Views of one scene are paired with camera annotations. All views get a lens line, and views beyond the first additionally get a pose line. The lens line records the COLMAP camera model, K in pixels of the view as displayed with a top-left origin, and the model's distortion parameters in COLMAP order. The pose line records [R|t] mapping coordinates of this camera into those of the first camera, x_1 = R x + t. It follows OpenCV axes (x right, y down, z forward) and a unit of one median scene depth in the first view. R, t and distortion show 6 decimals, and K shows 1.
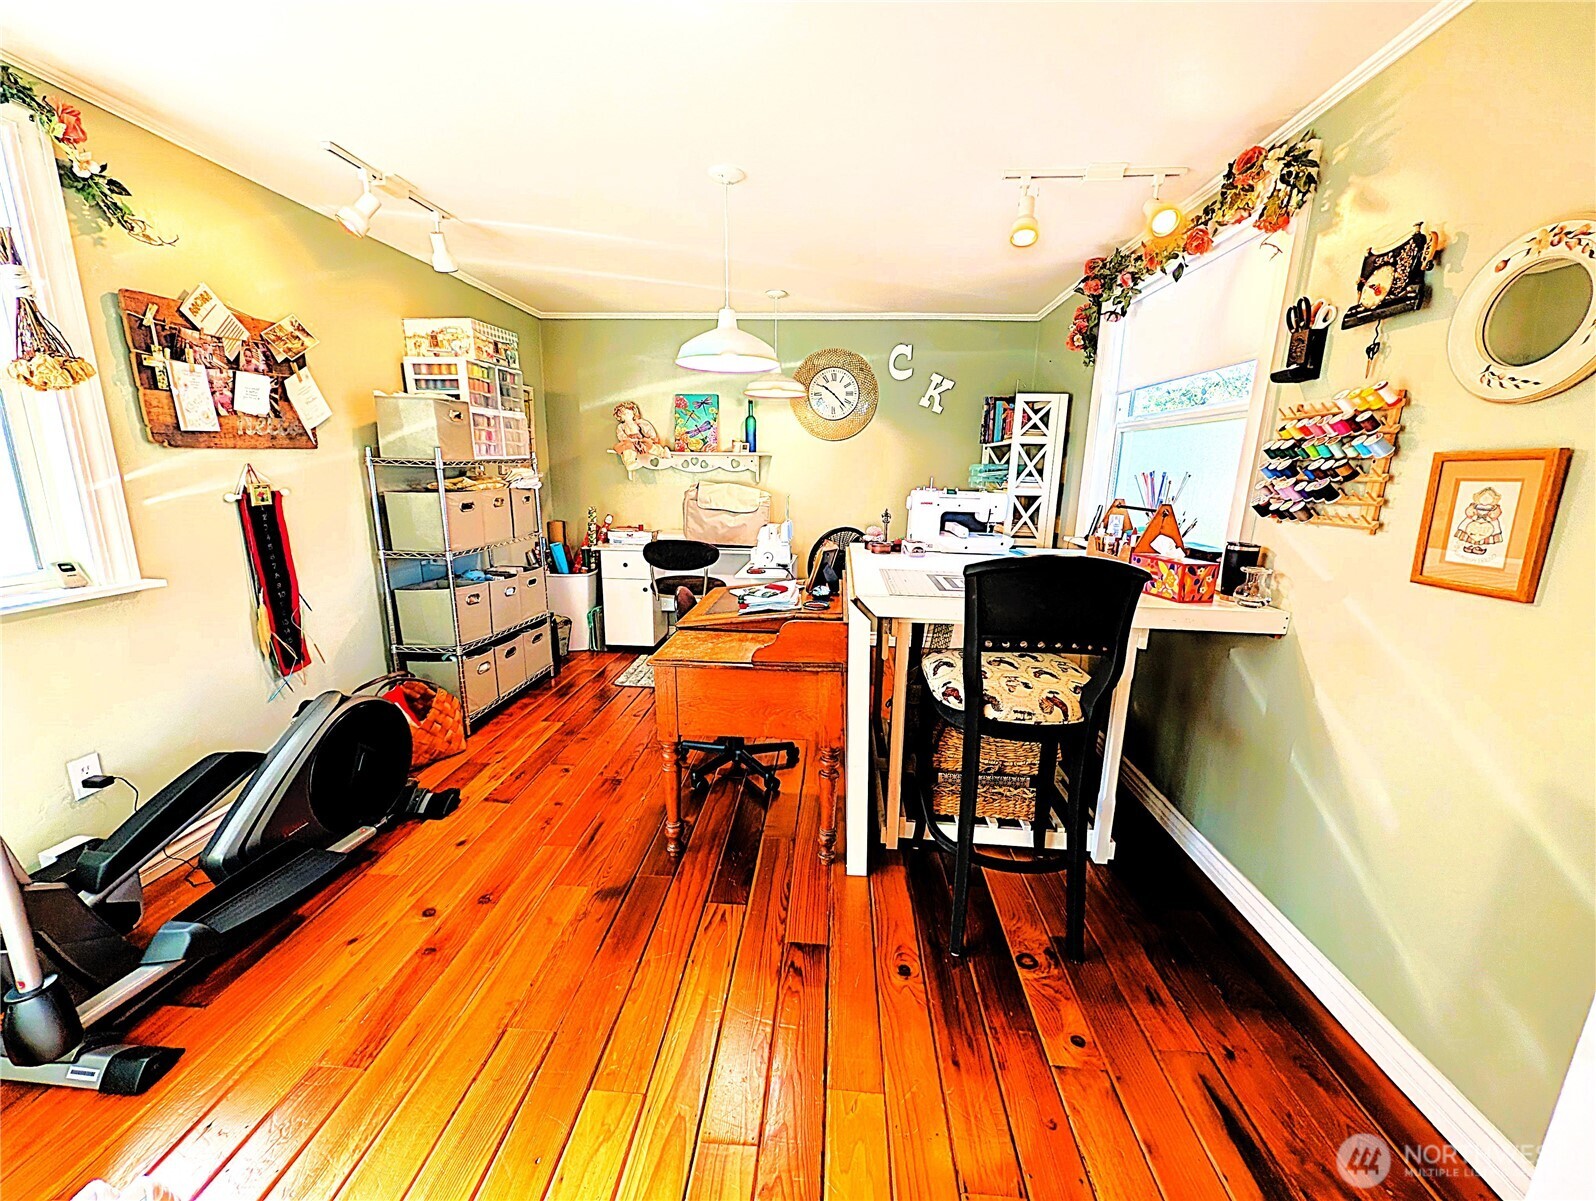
lens RADIAL K [[612.5, 0, 795.6], [0, 612.5, 598.9], [0, 0, 1]] dist [0.000863, -0.000005]
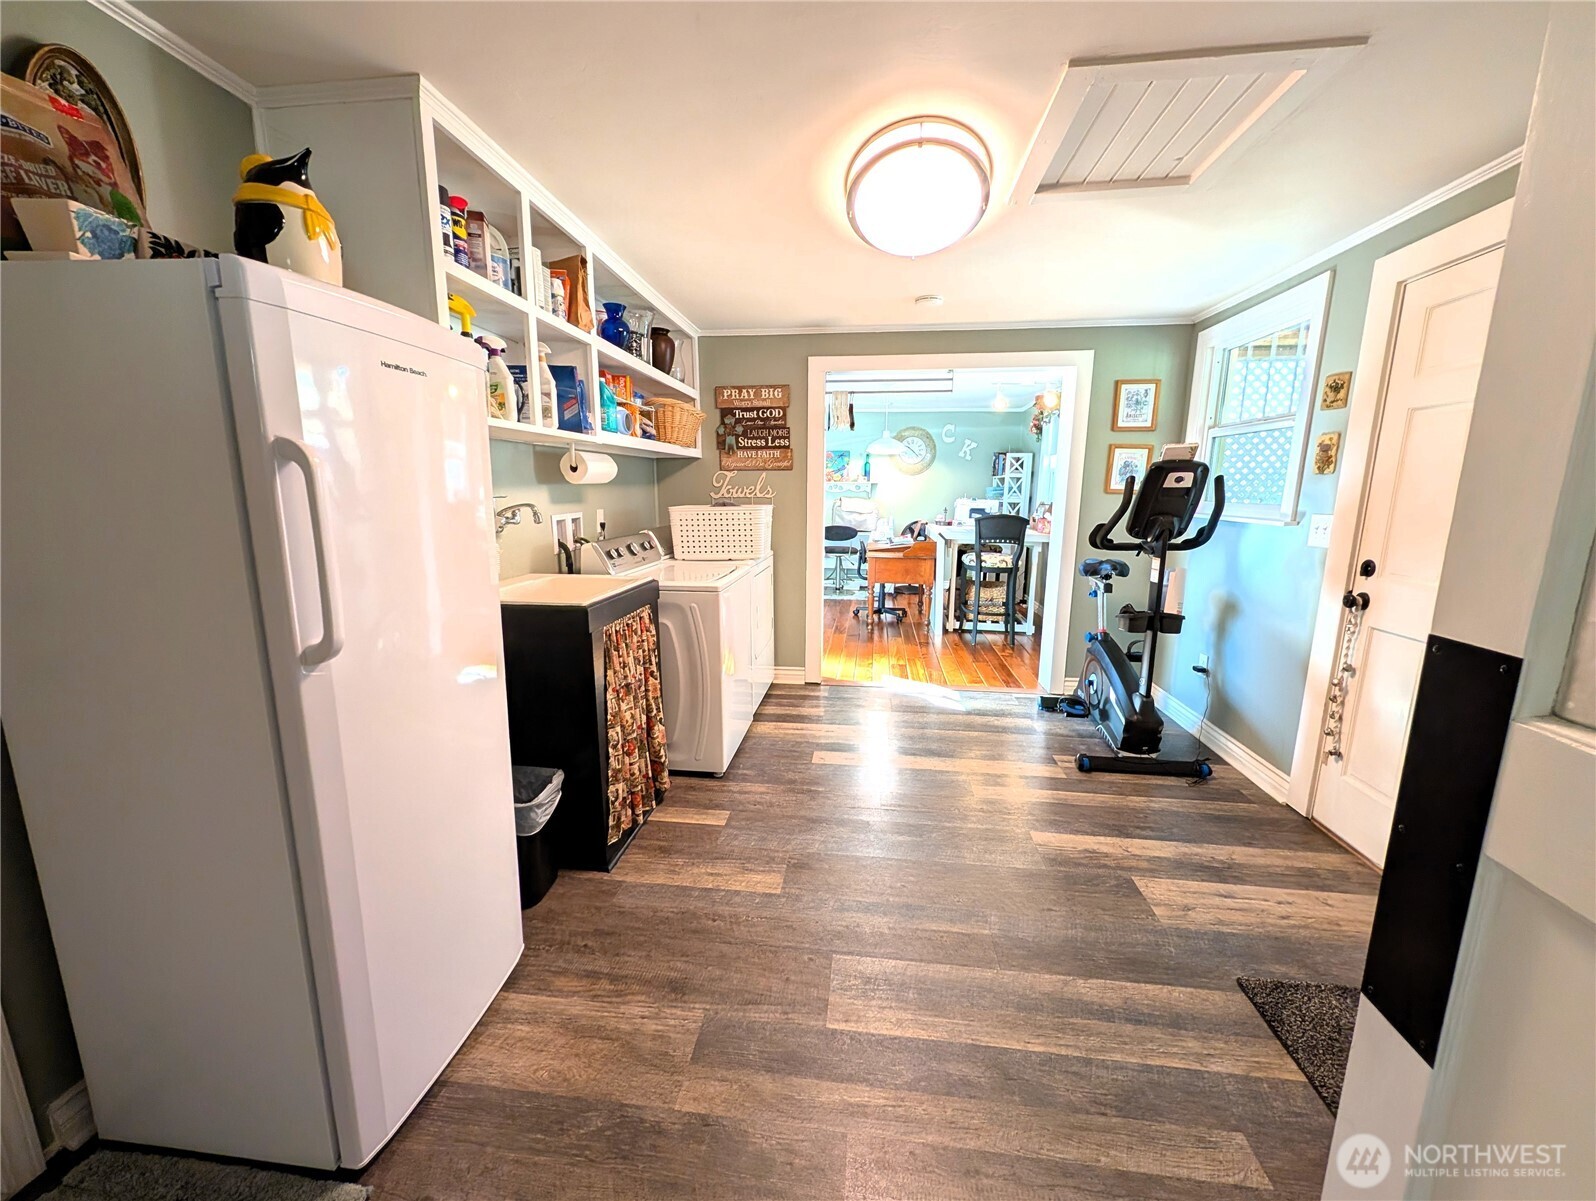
lens RADIAL K [[612.5, 0, 799.4], [0, 612.5, 598.7], [0, 0, 1]] dist [0.000863, -0.000005]
pose [[0.998717, 0.002131, -0.050599, -0.273376], [-0.003847, 0.999420, -0.033830, 0.267691], [0.050497, 0.033981, 0.998146, -1.269700]]
